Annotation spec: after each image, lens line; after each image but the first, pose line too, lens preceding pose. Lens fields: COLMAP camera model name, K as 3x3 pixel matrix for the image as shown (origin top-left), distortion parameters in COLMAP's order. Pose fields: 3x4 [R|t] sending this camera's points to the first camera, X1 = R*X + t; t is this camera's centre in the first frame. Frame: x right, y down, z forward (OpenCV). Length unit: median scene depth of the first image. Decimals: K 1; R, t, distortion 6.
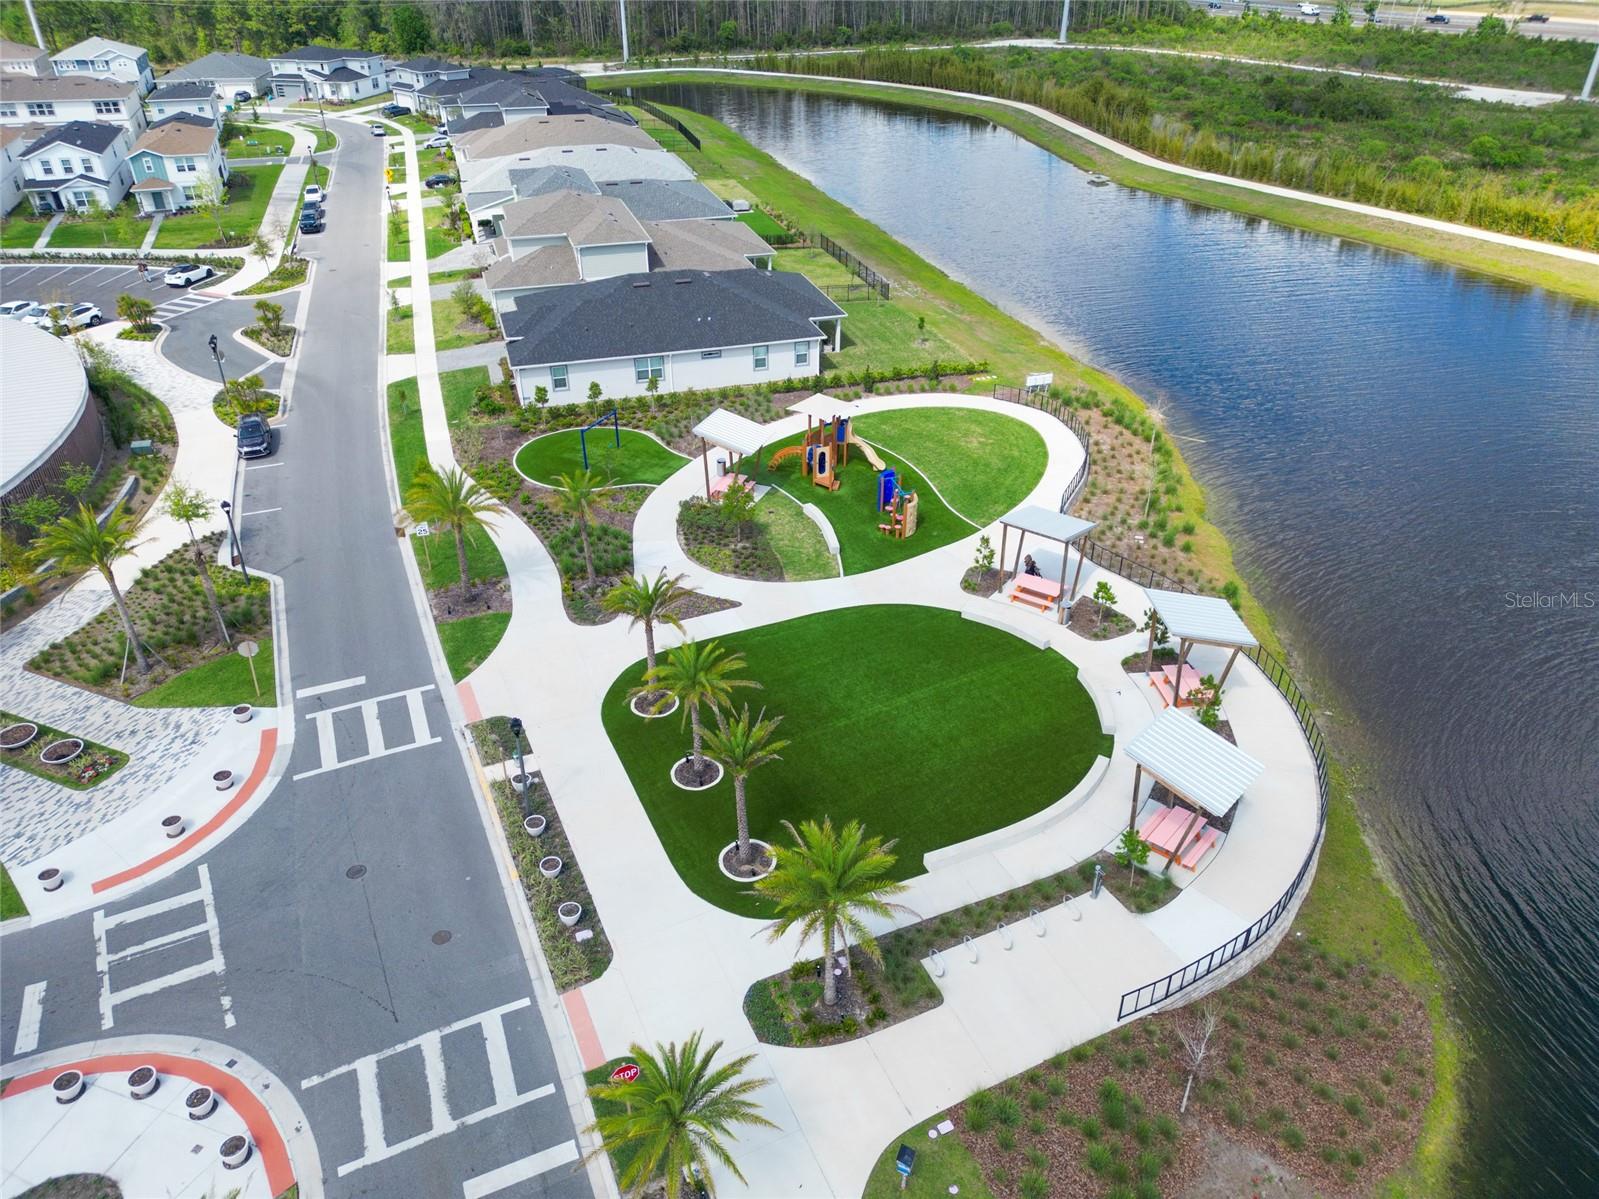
lens RADIAL K [[1108.5, 0, 799.3], [0, 1108.5, 608.3], [0, 0, 1]] dist [0.060641, -0.055350]
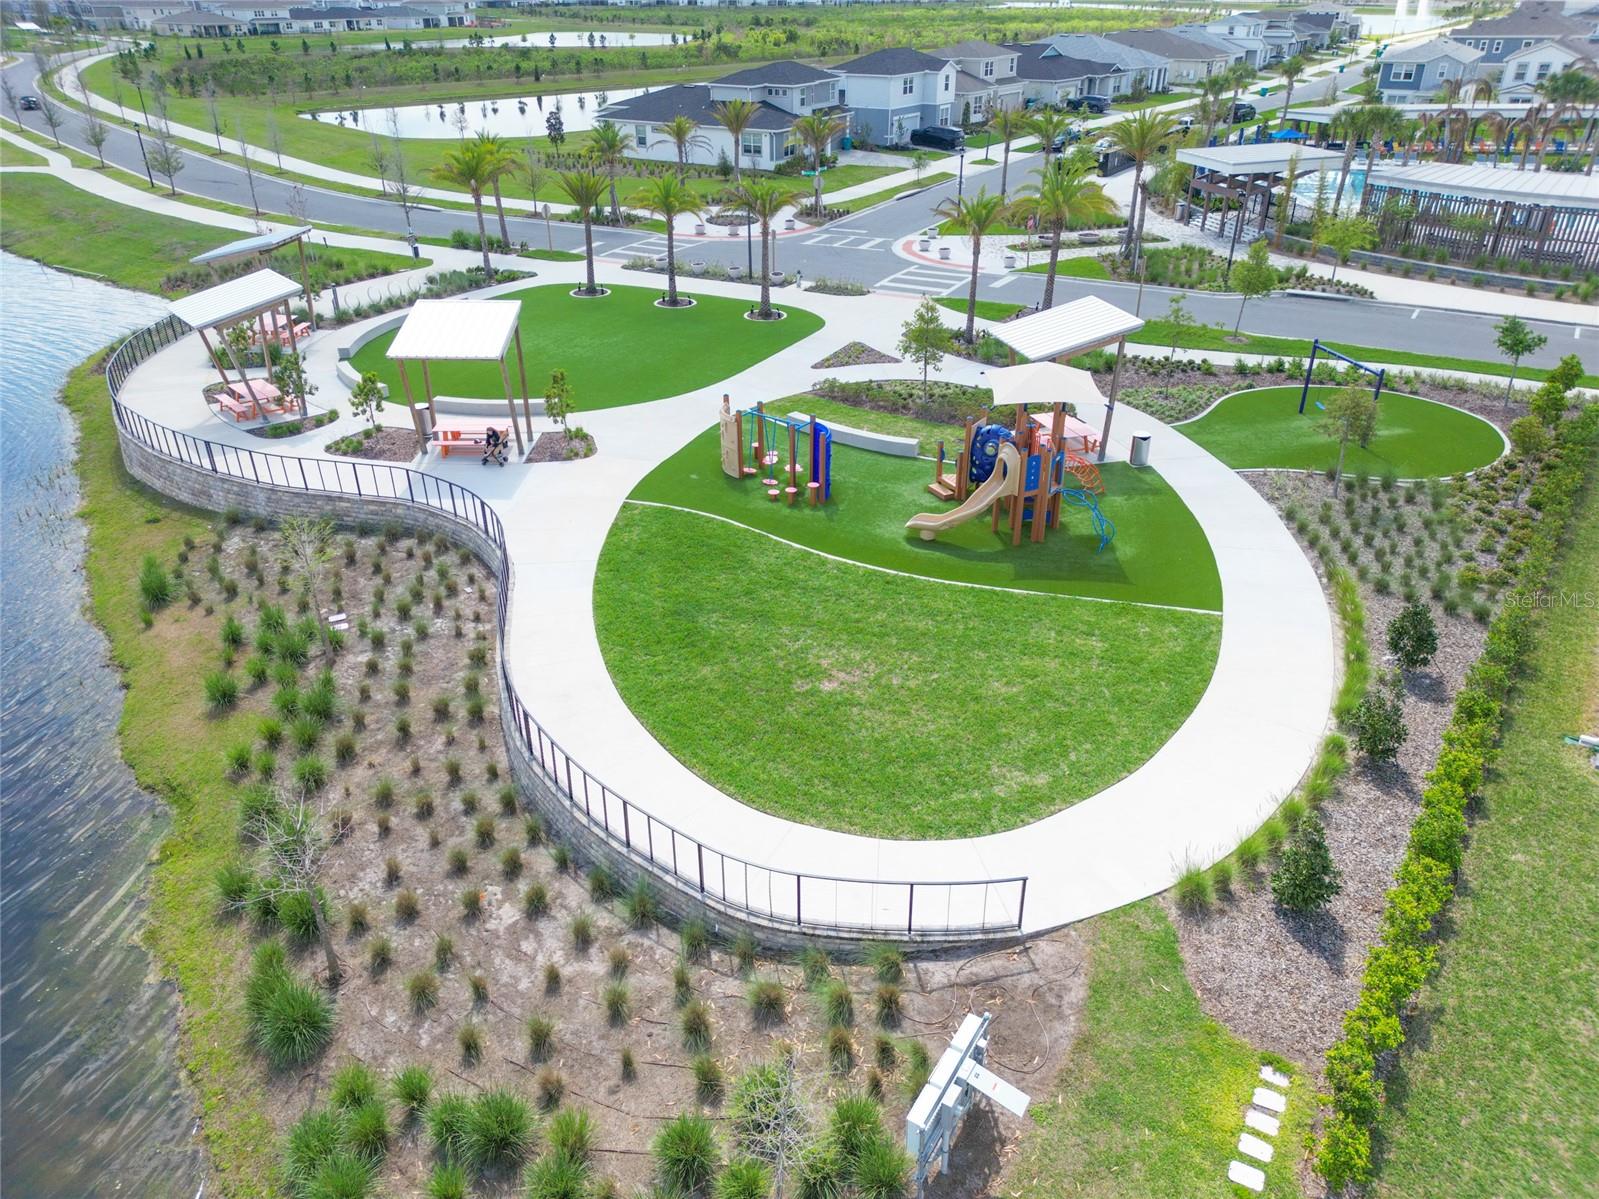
lens RADIAL K [[1109.9, 0, 797.9], [0, 1109.9, 611.1], [0, 0, 1]] dist [0.053864, -0.043969]
pose [[-0.799827, 0.296306, -0.521996, 0.318211], [-0.314411, 0.533979, 0.784864, -0.397243], [0.511295, 0.791877, -0.333929, 1.012711]]
